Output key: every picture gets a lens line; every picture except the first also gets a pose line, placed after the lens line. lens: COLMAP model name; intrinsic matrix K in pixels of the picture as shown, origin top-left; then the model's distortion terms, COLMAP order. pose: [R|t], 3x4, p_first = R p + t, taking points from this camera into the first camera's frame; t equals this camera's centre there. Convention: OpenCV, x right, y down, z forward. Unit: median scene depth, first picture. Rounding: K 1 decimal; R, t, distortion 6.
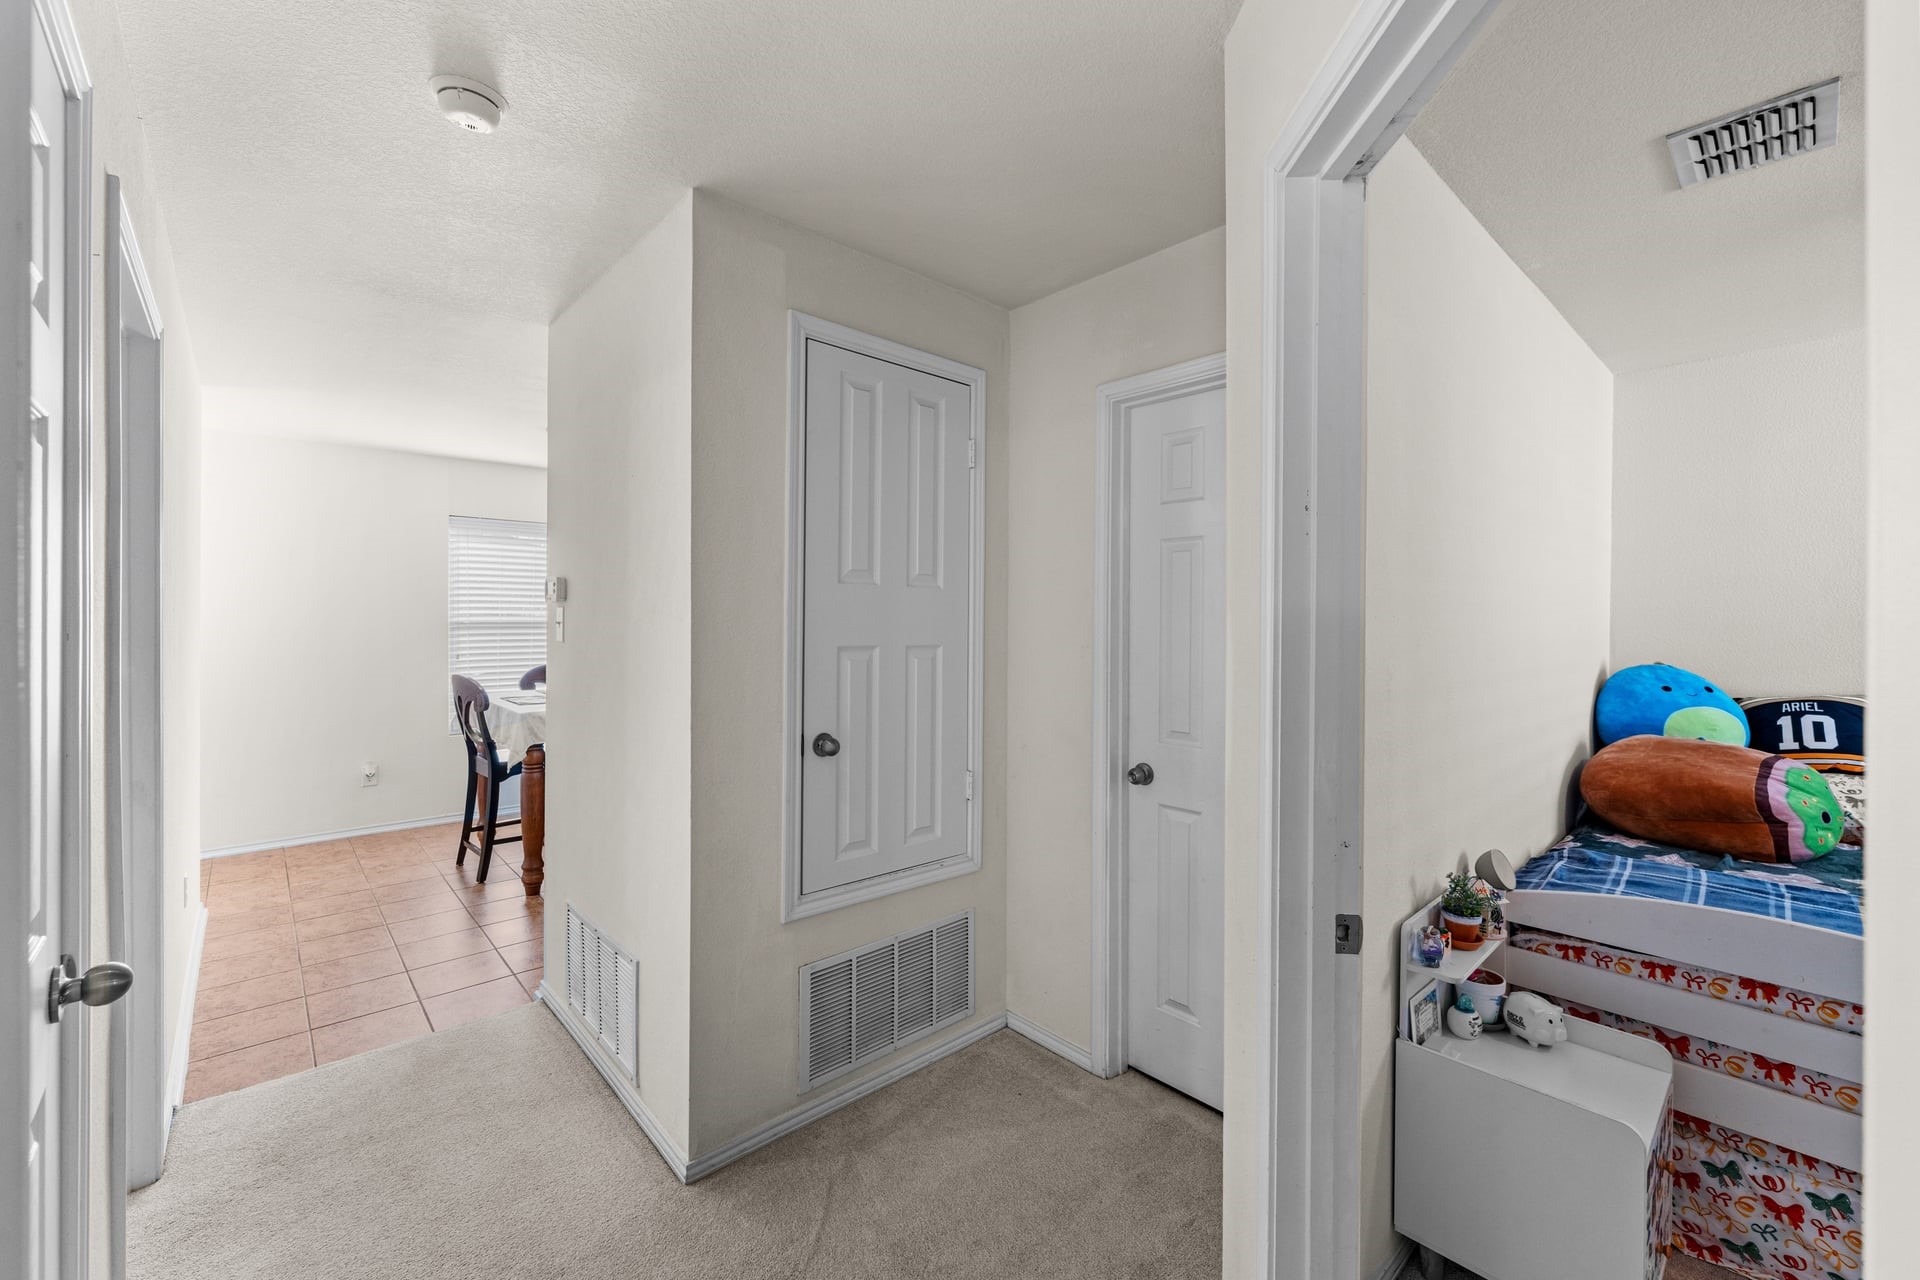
lens RADIAL K [[783.7, 0, 956.2], [0, 783.7, 627.7], [0, 0, 1]] dist [0.002010, -0.000062]
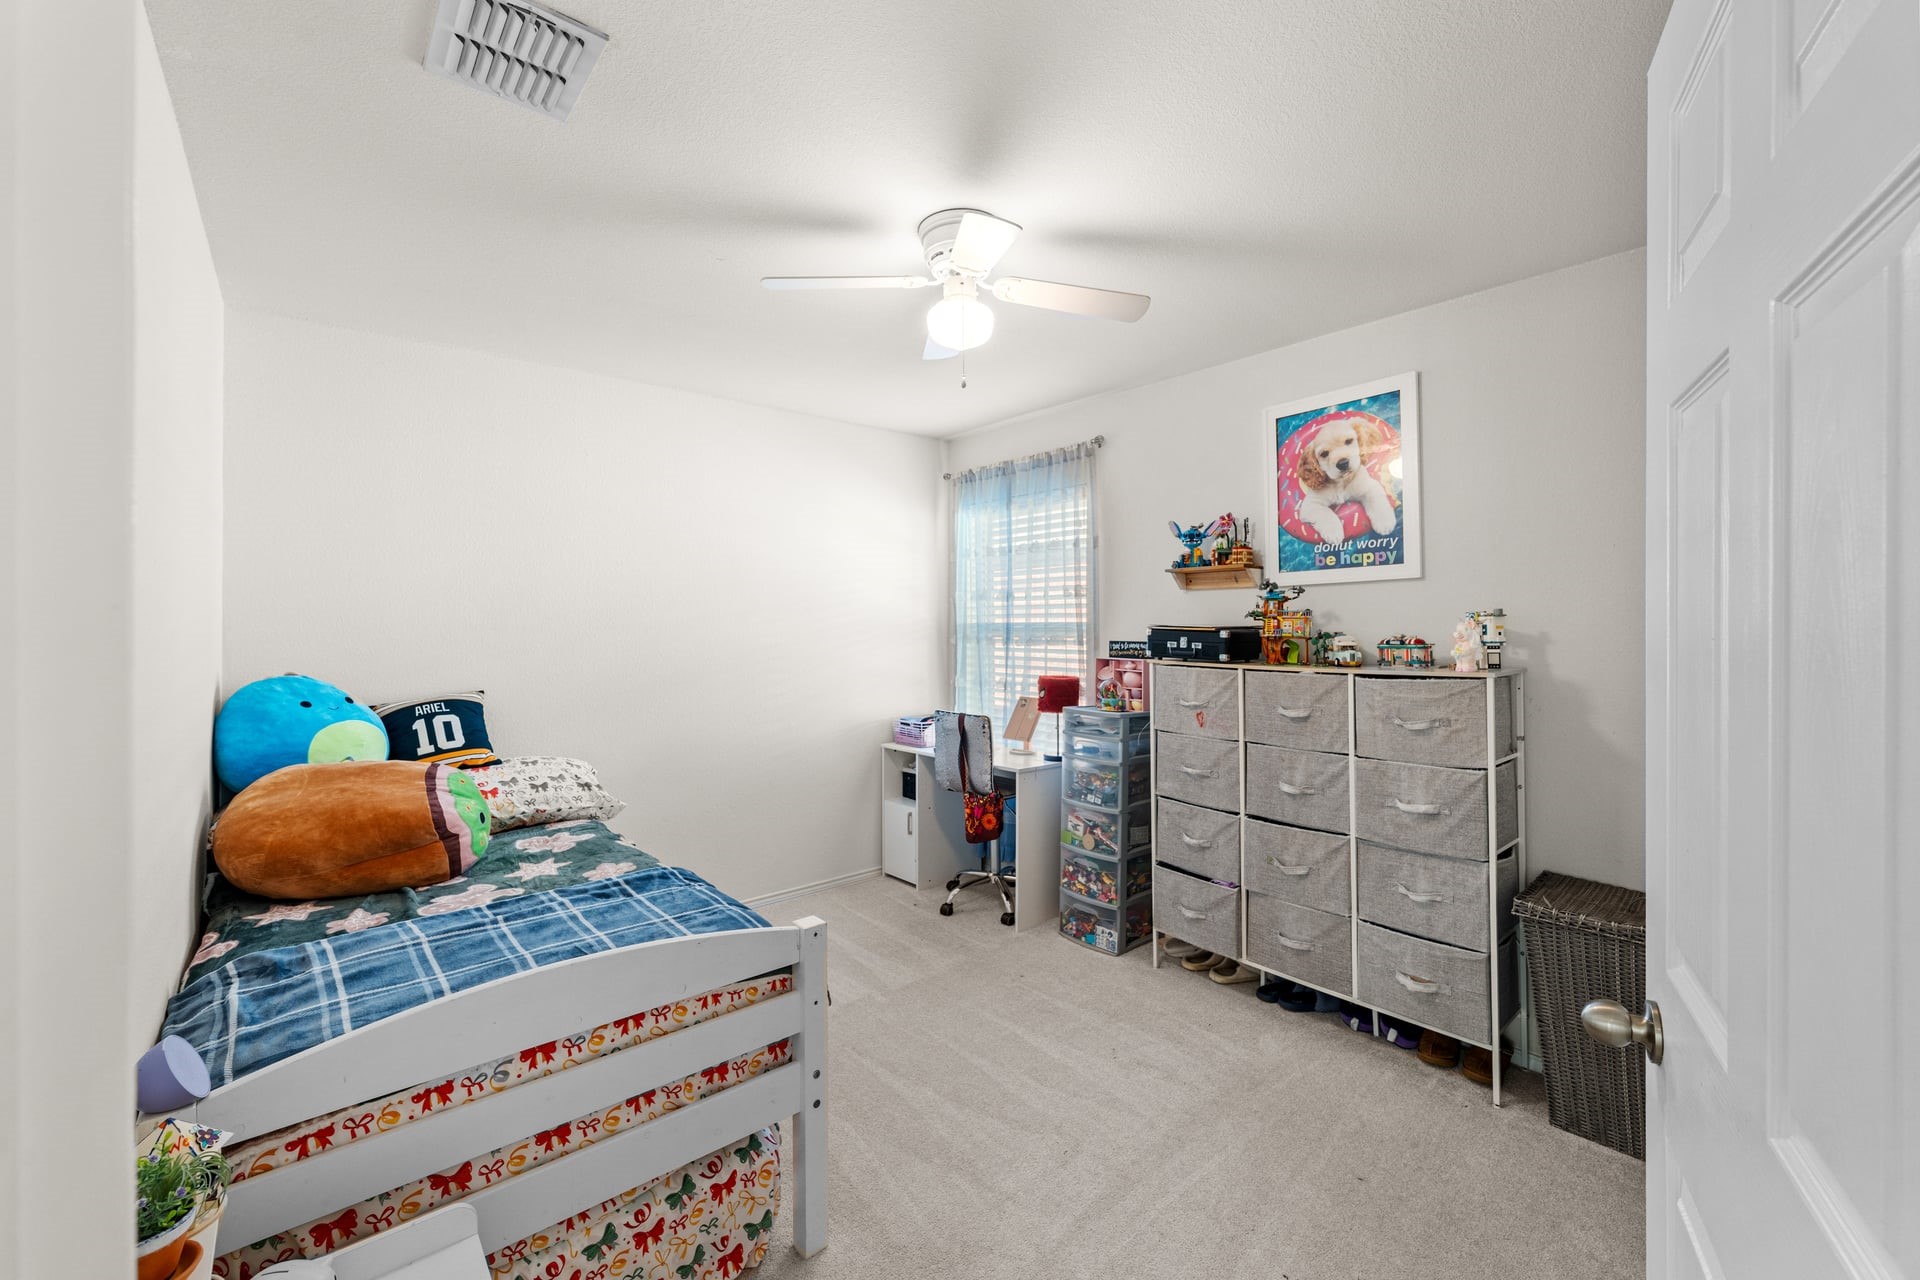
lens RADIAL K [[783.7, 0, 955.5], [0, 783.7, 627.7], [0, 0, 1]] dist [0.002010, -0.000062]
pose [[0.043095, -0.010773, 0.999013, 0.122224], [0.015480, 0.999829, 0.010114, -0.001063], [-0.998951, 0.015028, 0.043254, 0.310600]]
